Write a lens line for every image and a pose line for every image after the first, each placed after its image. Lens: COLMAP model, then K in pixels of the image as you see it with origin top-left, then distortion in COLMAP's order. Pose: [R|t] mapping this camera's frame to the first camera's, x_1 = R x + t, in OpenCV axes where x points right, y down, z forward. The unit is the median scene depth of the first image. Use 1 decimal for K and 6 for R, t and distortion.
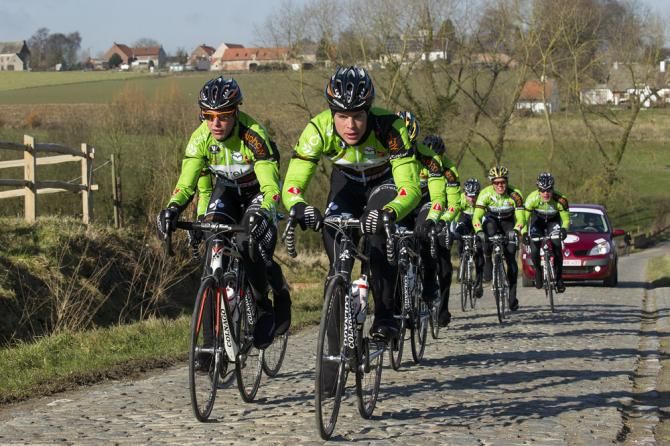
lens RADIAL K [[1859.2, 0, 334.8], [0, 1859.2, 222.2], [0, 0, 1]] dist [-0.274854, -0.824533]
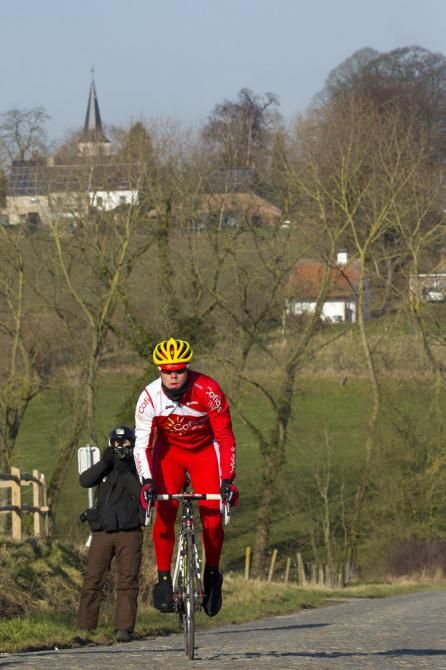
lens RADIAL K [[3981.4, 0, 223.1], [0, 3981.4, 334.7], [0, 0, 1]] dist [0.309470, 11.696299]
pose [[0.996080, -0.005905, 0.088260, -0.021784], [0.010209, 0.998776, -0.048387, -0.000566], [-0.087866, 0.049098, 0.994922, -0.132784]]
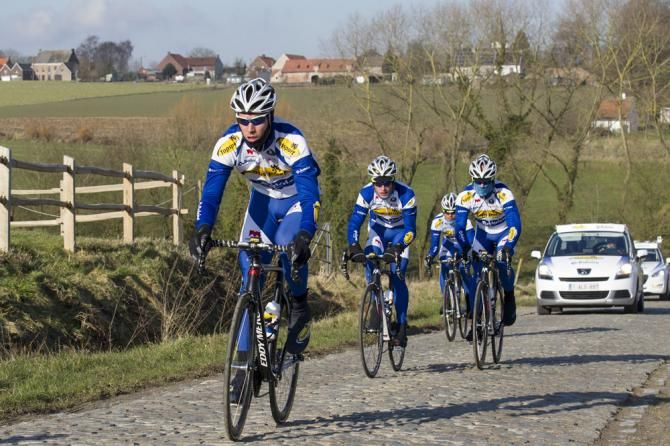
lens RADIAL K [[1988.9, 0, 334.7], [0, 1988.9, 222.0], [0, 0, 1]] dist [-0.337662, 0.131804]
pose [[0.999400, 0.010836, -0.032894, -0.000420], [-0.011210, 0.999874, -0.011212, -0.000067], [0.032768, 0.011574, 0.999396, -0.013886]]
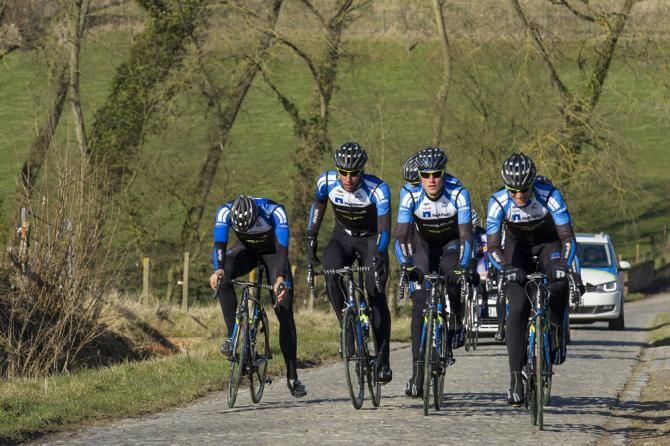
lens RADIAL K [[1988.9, 0, 334.7], [0, 1988.9, 222.0], [0, 0, 1]] dist [-0.337662, 0.131804]
pose [[0.993335, -0.000876, 0.115256, 0.017326], [0.000717, 0.999999, 0.001421, -0.002092], [-0.115257, -0.001329, 0.993335, 0.262224]]
